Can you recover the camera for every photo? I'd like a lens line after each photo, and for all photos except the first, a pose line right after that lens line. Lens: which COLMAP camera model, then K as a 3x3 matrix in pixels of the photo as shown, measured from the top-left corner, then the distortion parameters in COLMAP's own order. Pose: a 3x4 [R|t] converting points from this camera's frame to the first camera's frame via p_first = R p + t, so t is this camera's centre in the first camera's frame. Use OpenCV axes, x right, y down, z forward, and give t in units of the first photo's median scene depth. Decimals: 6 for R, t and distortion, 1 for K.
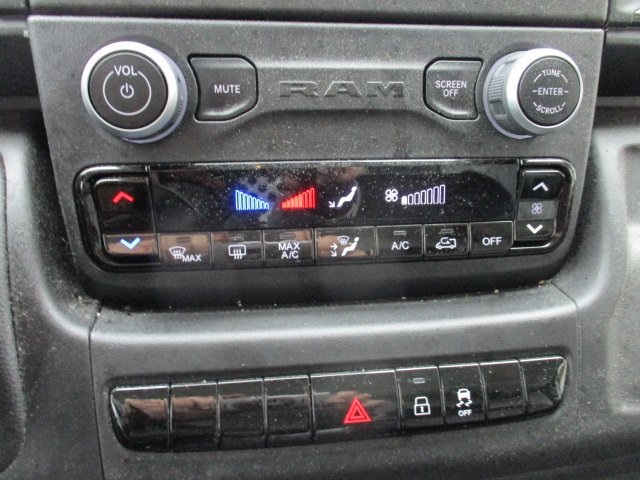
lens RADIAL K [[536.8, 0, 324.8], [0, 536.8, 240.1], [0, 0, 1]] dist [-0.027033, 0.014735]
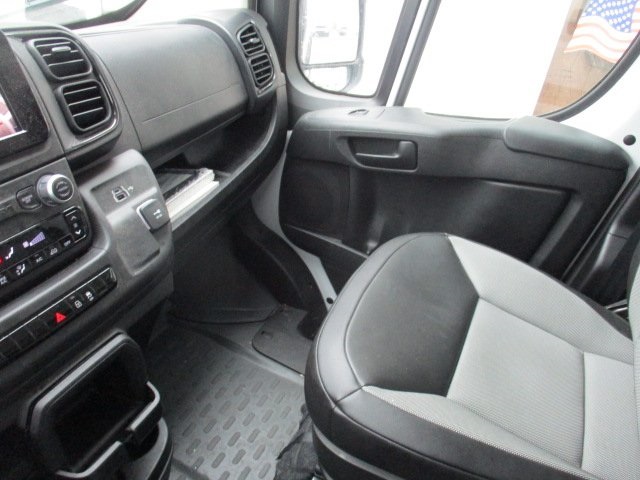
lens RADIAL K [[536.8, 0, 324.8], [0, 536.8, 240.1], [0, 0, 1]] dist [-0.027033, 0.014735]
pose [[0.528539, -0.433109, 0.730111, -1.007354], [0.392359, 0.887316, 0.242330, -0.162444], [-0.752795, 0.158385, 0.638916, -1.785136]]
